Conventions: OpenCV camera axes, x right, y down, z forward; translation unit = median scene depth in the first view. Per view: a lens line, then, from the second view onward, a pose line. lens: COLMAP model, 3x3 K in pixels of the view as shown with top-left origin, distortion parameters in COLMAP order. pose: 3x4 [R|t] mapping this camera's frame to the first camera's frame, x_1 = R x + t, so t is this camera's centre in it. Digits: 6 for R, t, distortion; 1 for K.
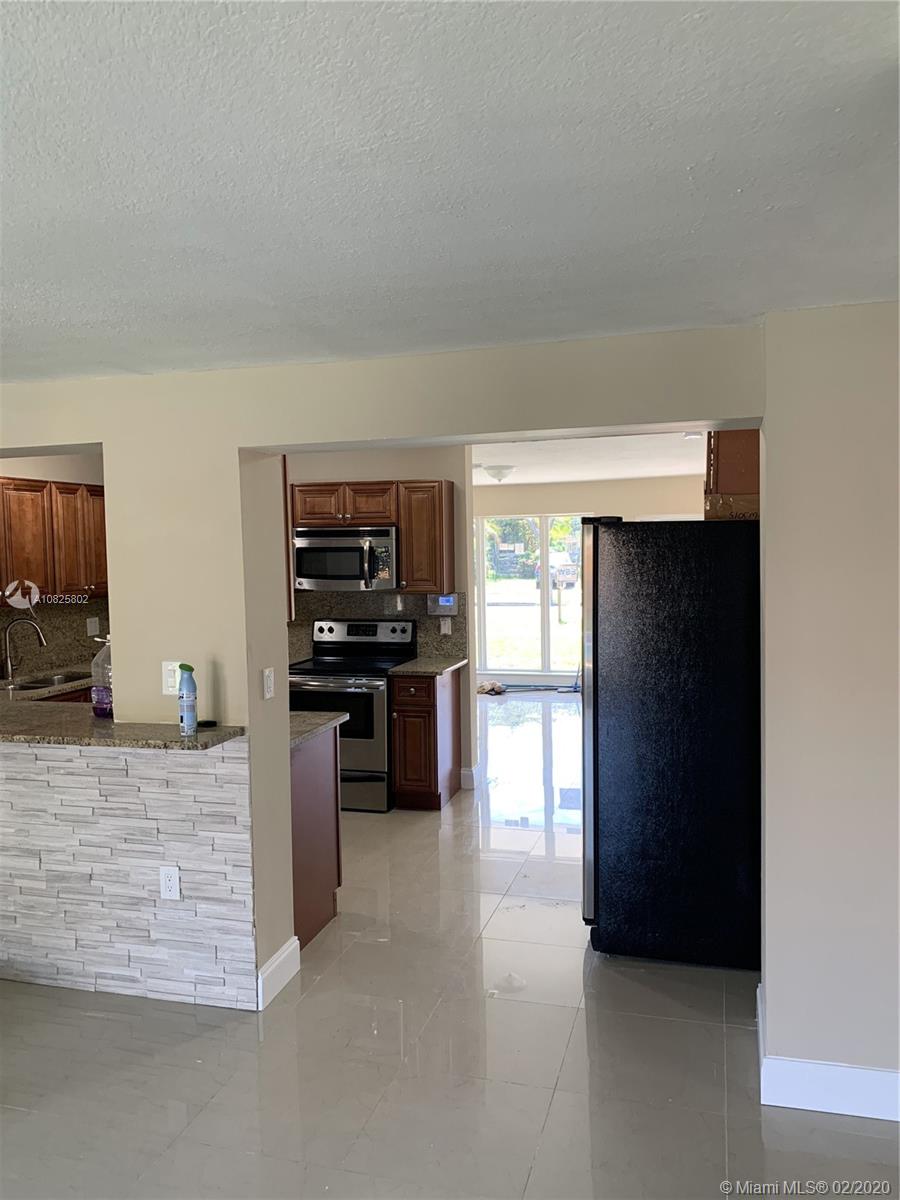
lens RADIAL K [[912.0, 0, 455.9], [0, 912.0, 588.9], [0, 0, 1]] dist [0.026510, -0.031825]
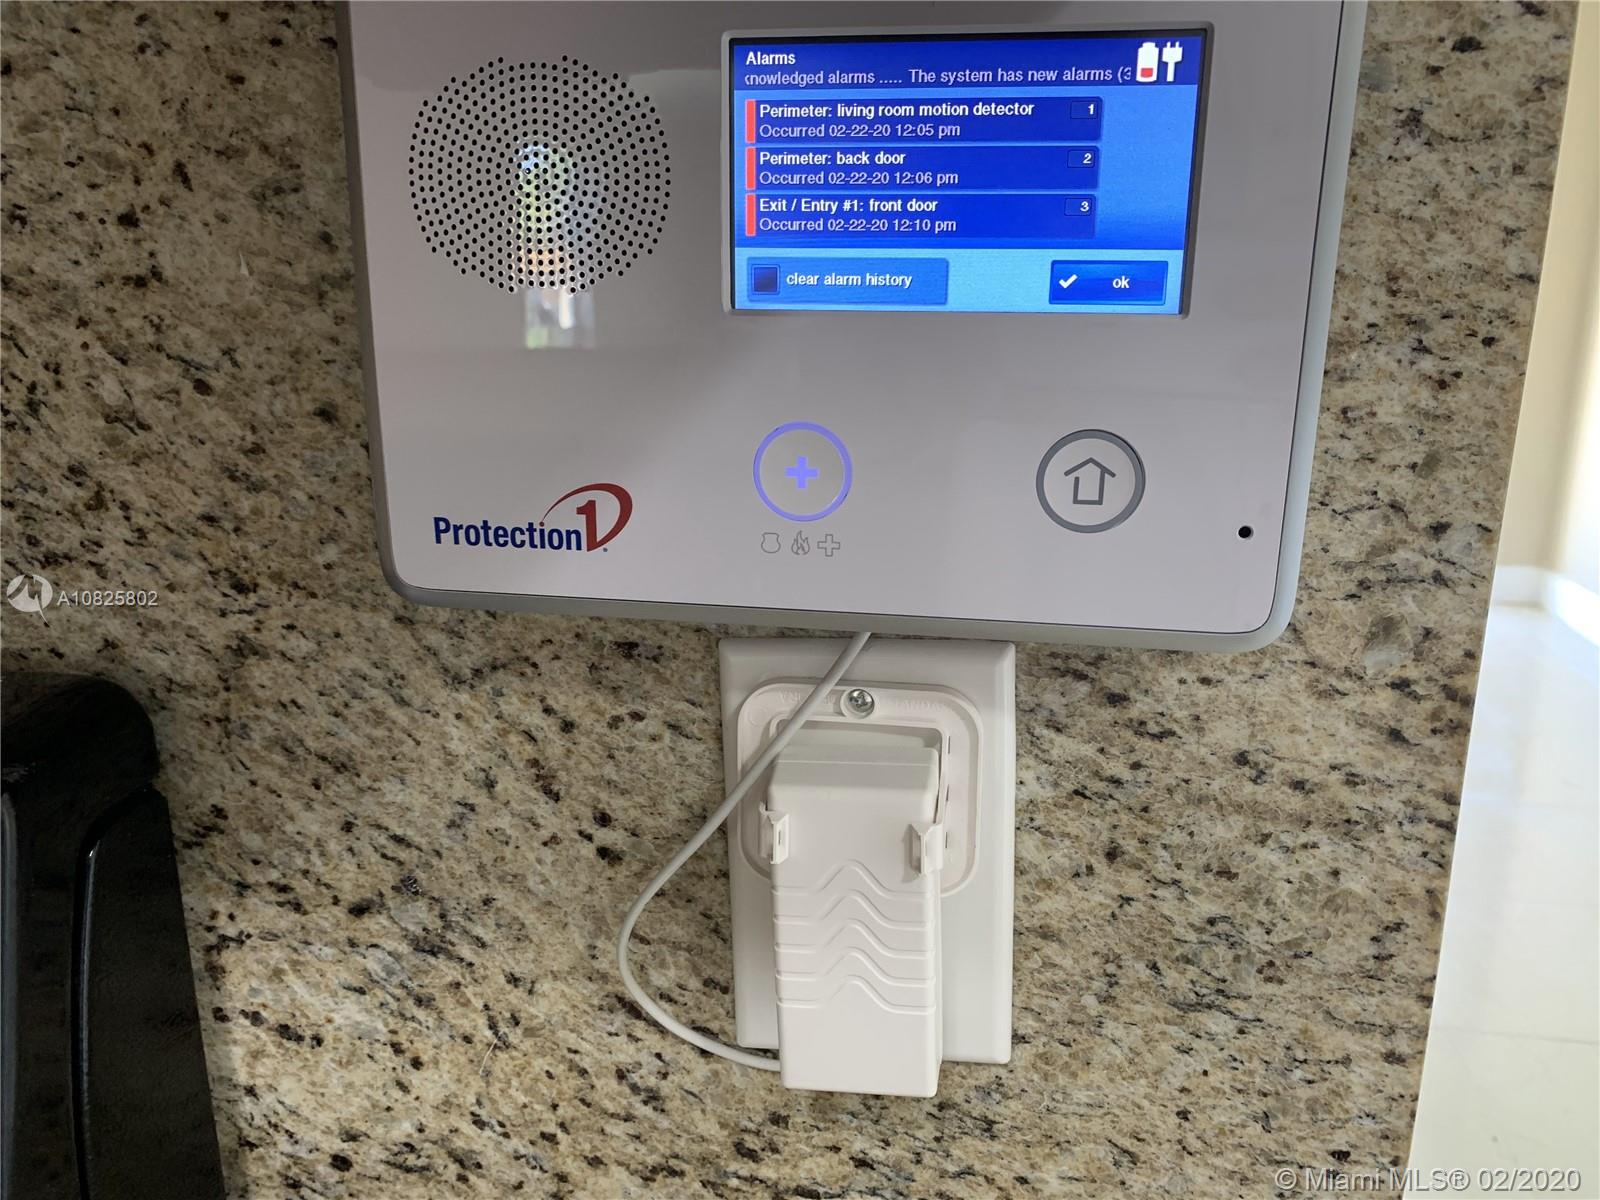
lens RADIAL K [[1215.9, 0, 803.3], [0, 1215.9, 564.5], [0, 0, 1]] dist [0.026510, -0.031825]
pose [[0.993580, -0.013189, 0.112356, -0.035730], [-0.010094, 0.978885, 0.204162, 0.029966], [-0.112676, -0.203986, 0.972468, 1.668607]]
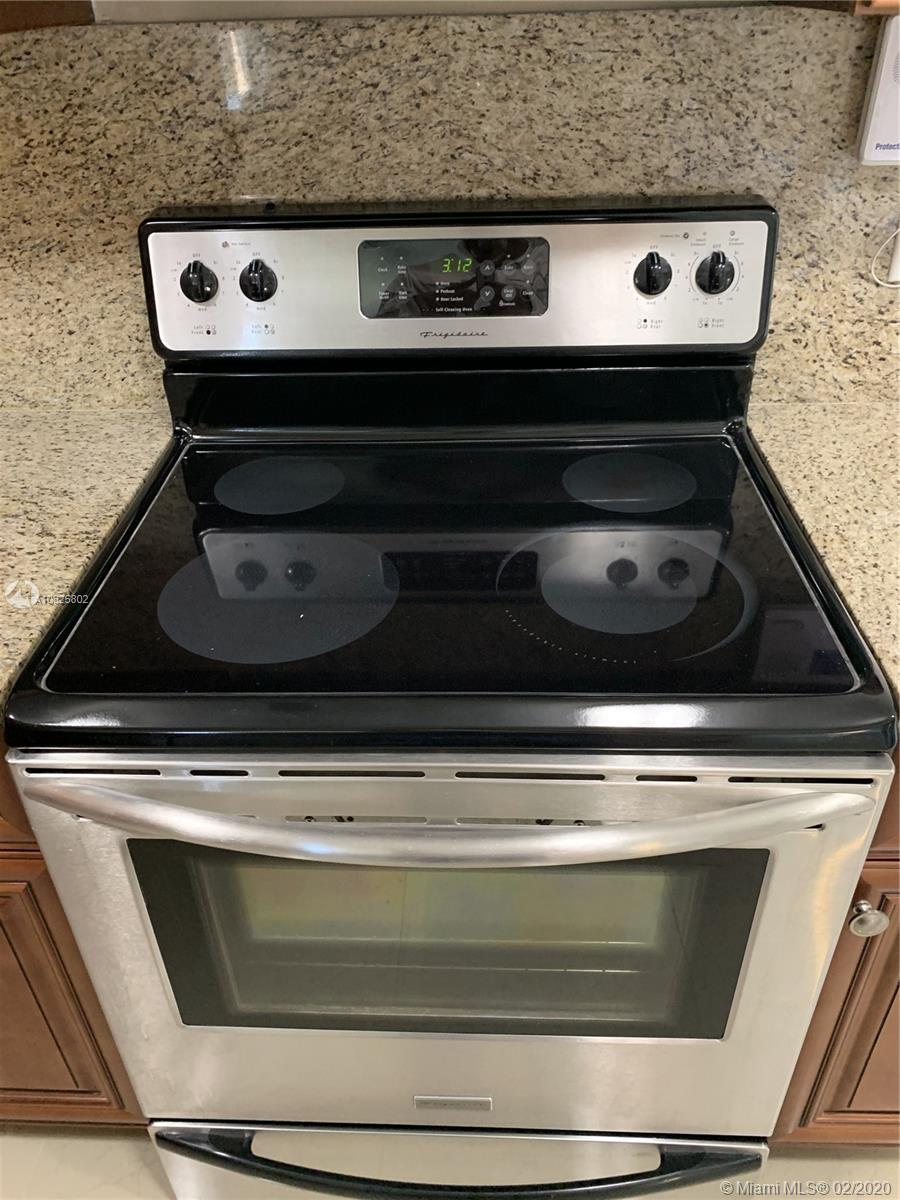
lens RADIAL K [[912.0, 0, 445.9], [0, 912.0, 595.6], [0, 0, 1]] dist [0.026510, -0.031825]
pose [[0.974046, -0.137725, 0.179626, -0.254408], [0.025626, 0.855577, 0.517041, 0.012956], [-0.224893, -0.499019, 0.836901, 1.469302]]
